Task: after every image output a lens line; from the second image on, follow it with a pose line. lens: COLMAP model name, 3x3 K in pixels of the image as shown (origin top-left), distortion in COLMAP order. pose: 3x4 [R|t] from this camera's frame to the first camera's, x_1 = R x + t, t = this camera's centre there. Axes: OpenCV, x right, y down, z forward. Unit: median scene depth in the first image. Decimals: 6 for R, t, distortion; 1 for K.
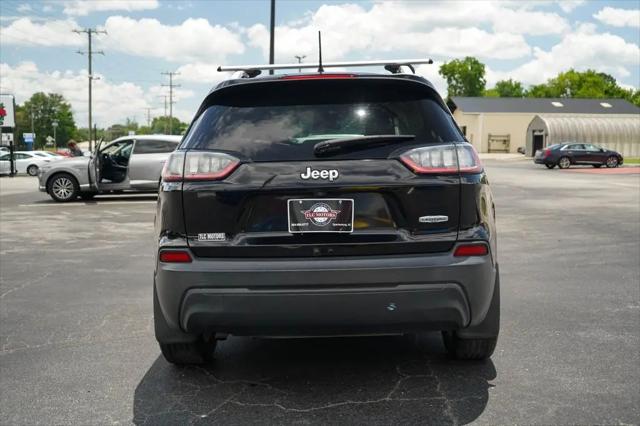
lens RADIAL K [[673.9, 0, 320.0], [0, 673.9, 213.0], [0, 0, 1]] dist [-0.000343, -0.010390]
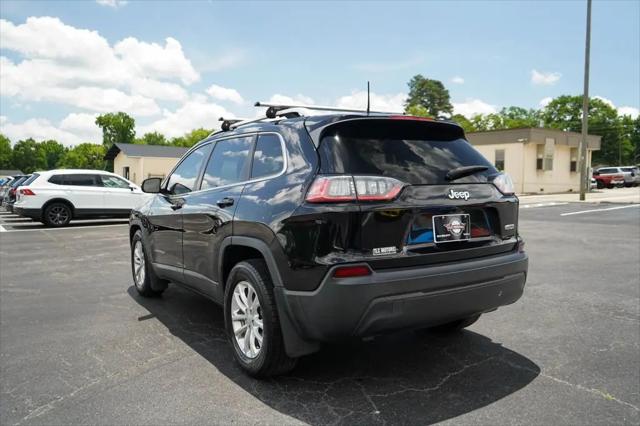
lens RADIAL K [[517.5, 0, 320.0], [0, 517.5, 213.0], [0, 0, 1]] dist [-0.002506, -0.005318]
pose [[0.823530, -0.024531, 0.566742, -0.648184], [0.048605, 0.998442, -0.027411, -0.008094], [-0.565187, 0.050121, 0.823439, 0.295180]]
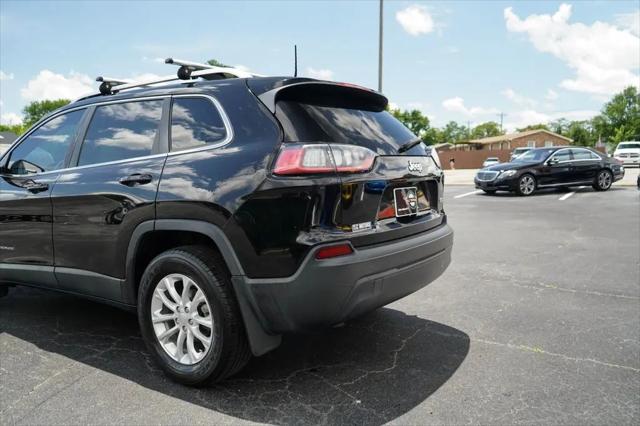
lens RADIAL K [[517.5, 0, 320.0], [0, 517.5, 213.0], [0, 0, 1]] dist [-0.002506, -0.005318]
pose [[0.542491, -0.064374, 0.837592, -0.755734], [0.081344, 0.996400, 0.023894, -0.008578], [-0.836114, 0.055170, 0.545774, 0.535673]]
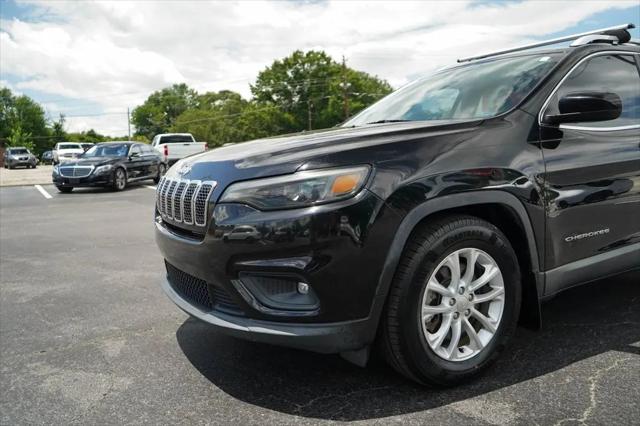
lens RADIAL K [[517.5, 0, 320.0], [0, 517.5, 213.0], [0, 0, 1]] dist [-0.002506, -0.005318]
pose [[-0.519341, -0.059905, 0.852465, -0.642053], [0.114316, 0.983704, 0.138771, -0.135348], [-0.846887, 0.169520, -0.504030, 2.328626]]
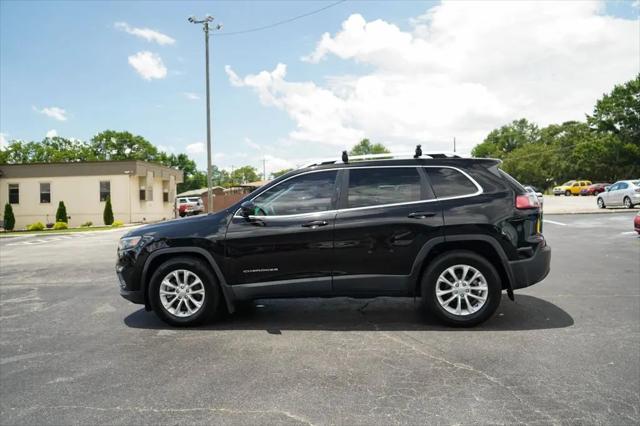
lens RADIAL K [[517.5, 0, 320.0], [0, 517.5, 213.0], [0, 0, 1]] dist [-0.002506, -0.005318]
pose [[0.107034, -0.004687, 0.994244, -1.646376], [0.126141, 0.991972, -0.008903, -0.090481], [-0.986221, 0.126368, 0.106766, 1.324552]]
